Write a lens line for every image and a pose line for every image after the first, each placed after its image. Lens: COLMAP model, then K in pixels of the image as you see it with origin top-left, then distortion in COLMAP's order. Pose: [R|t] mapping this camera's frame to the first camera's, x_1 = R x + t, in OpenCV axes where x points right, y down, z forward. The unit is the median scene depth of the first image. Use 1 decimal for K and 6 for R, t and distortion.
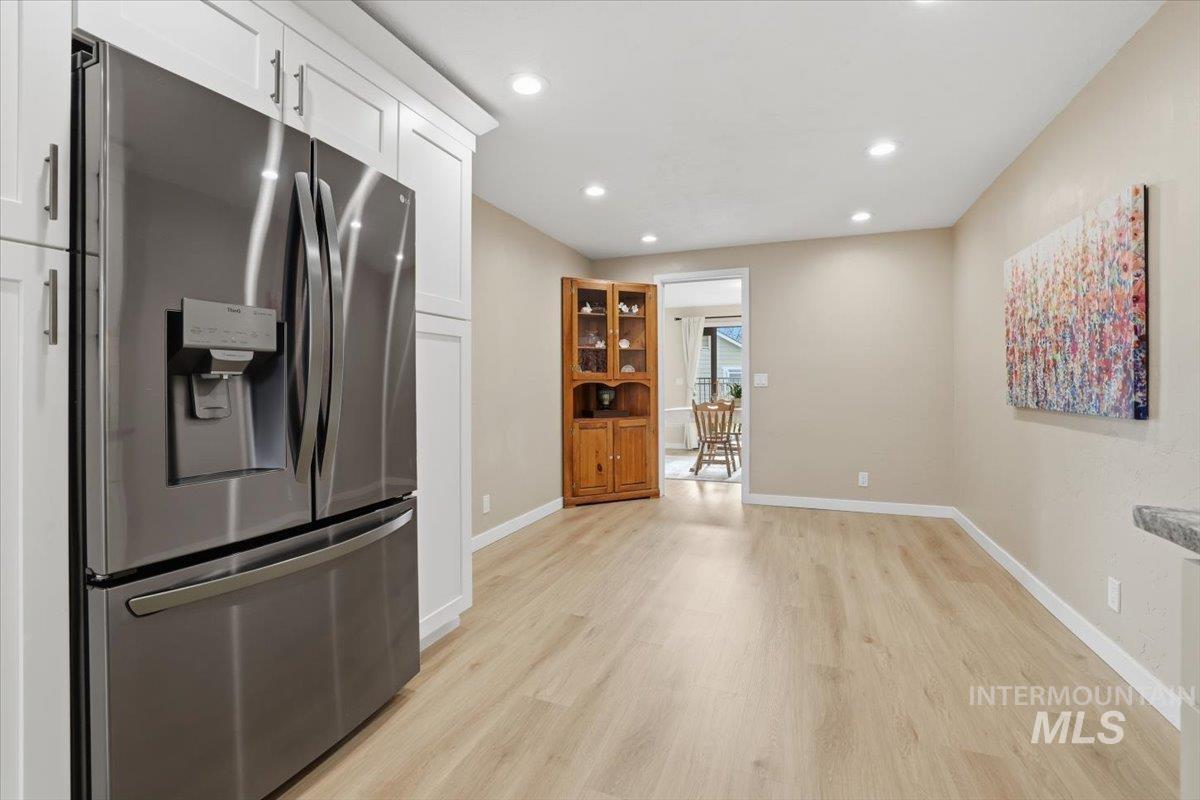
lens RADIAL K [[527.4, 0, 598.5], [0, 527.4, 383.7], [0, 0, 1]] dist [-0.021059, 0.002162]
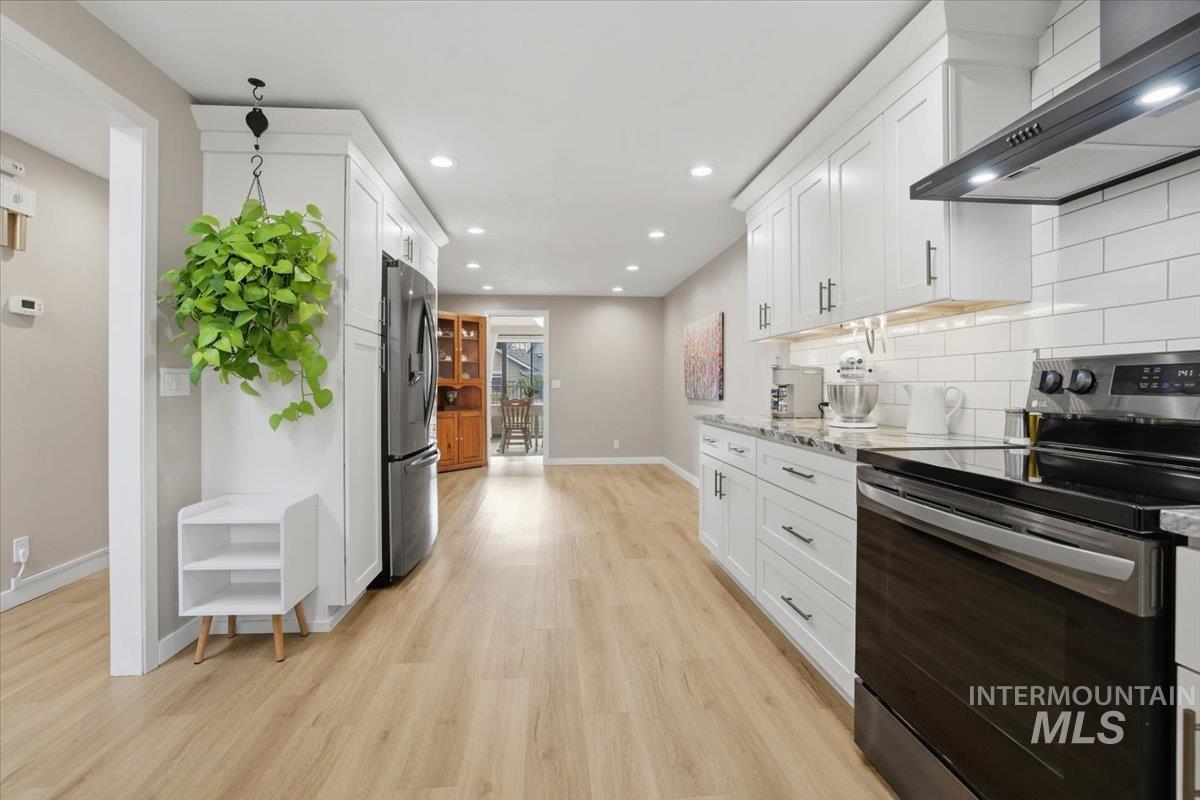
lens RADIAL K [[527.4, 0, 596.8], [0, 527.4, 389.0], [0, 0, 1]] dist [-0.021059, 0.002162]
pose [[0.892395, 0.000982, 0.451255, -0.276838], [-0.002443, 0.999993, 0.002654, 0.002229], [-0.451249, -0.003471, 0.892391, -0.419529]]
